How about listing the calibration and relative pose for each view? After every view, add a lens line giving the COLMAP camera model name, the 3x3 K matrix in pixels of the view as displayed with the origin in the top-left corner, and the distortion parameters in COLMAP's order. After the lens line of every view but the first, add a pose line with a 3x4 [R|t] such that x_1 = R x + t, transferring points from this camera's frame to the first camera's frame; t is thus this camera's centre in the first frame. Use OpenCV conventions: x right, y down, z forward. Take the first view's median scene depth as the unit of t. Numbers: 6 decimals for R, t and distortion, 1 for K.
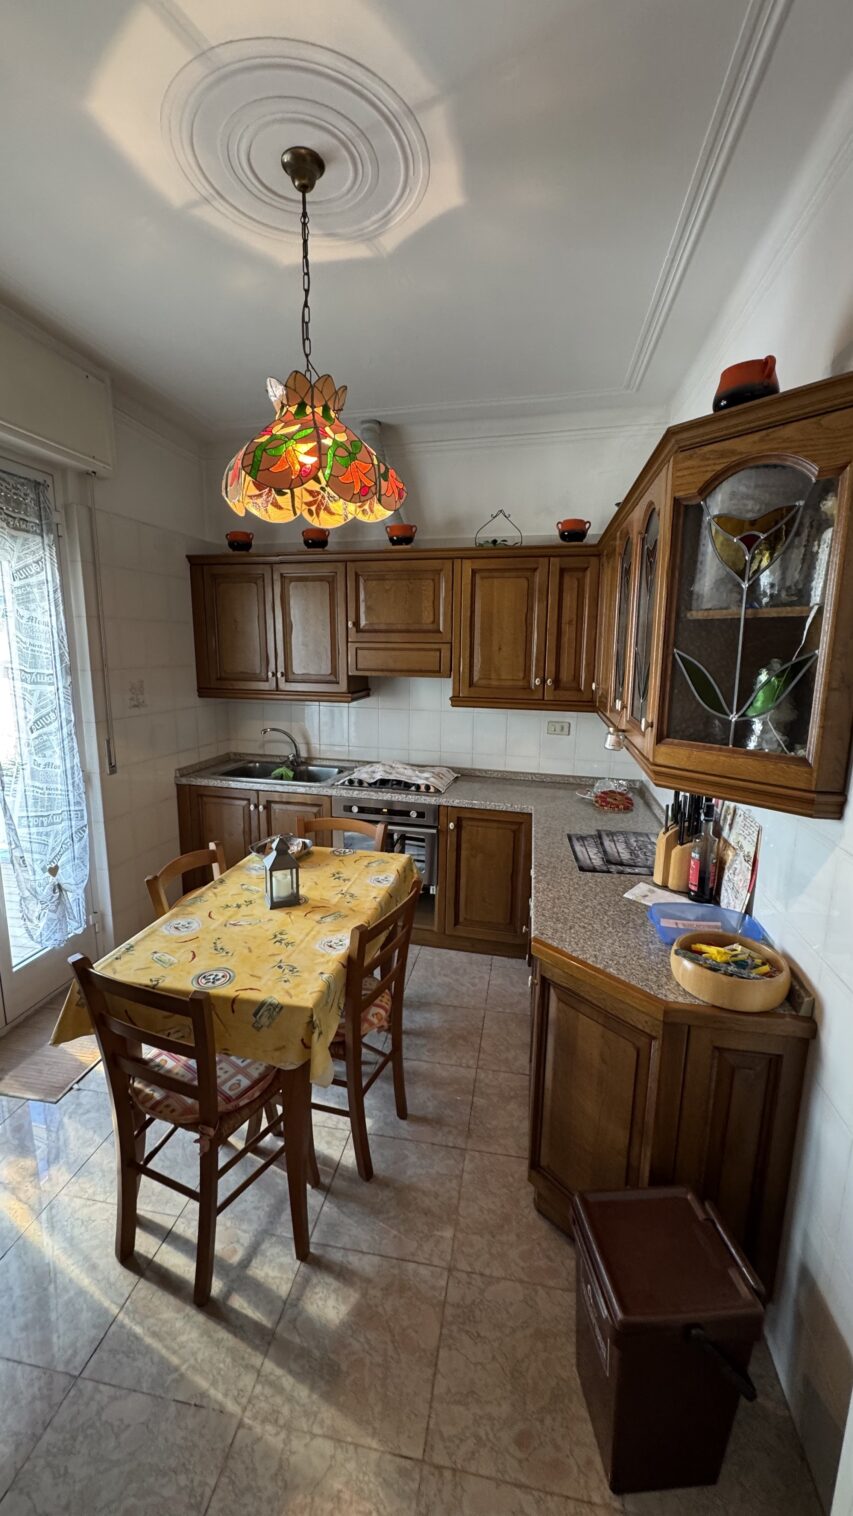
lens RADIAL K [[601.7, 0, 427.5], [0, 601.7, 757.5], [0, 0, 1]] dist [-0.000157, 0.000295]
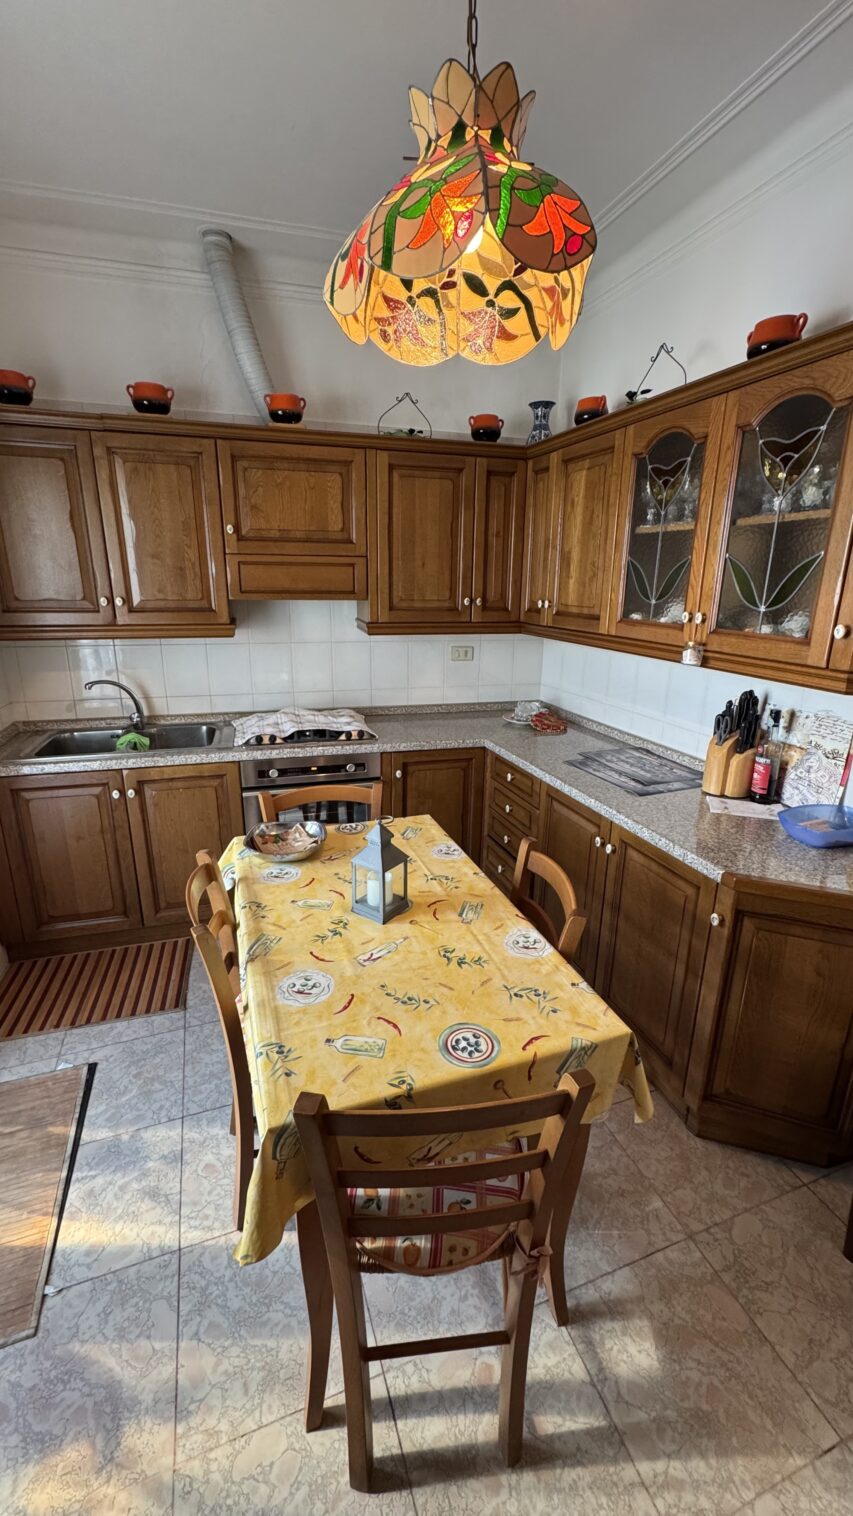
lens RADIAL K [[601.7, 0, 426.7], [0, 601.7, 758.2], [0, 0, 1]] dist [-0.000157, 0.000295]
pose [[0.863517, -0.147085, 0.482395, -0.336683], [0.092187, 0.986445, 0.135751, -0.022516], [-0.495823, -0.072752, 0.865371, 0.231802]]
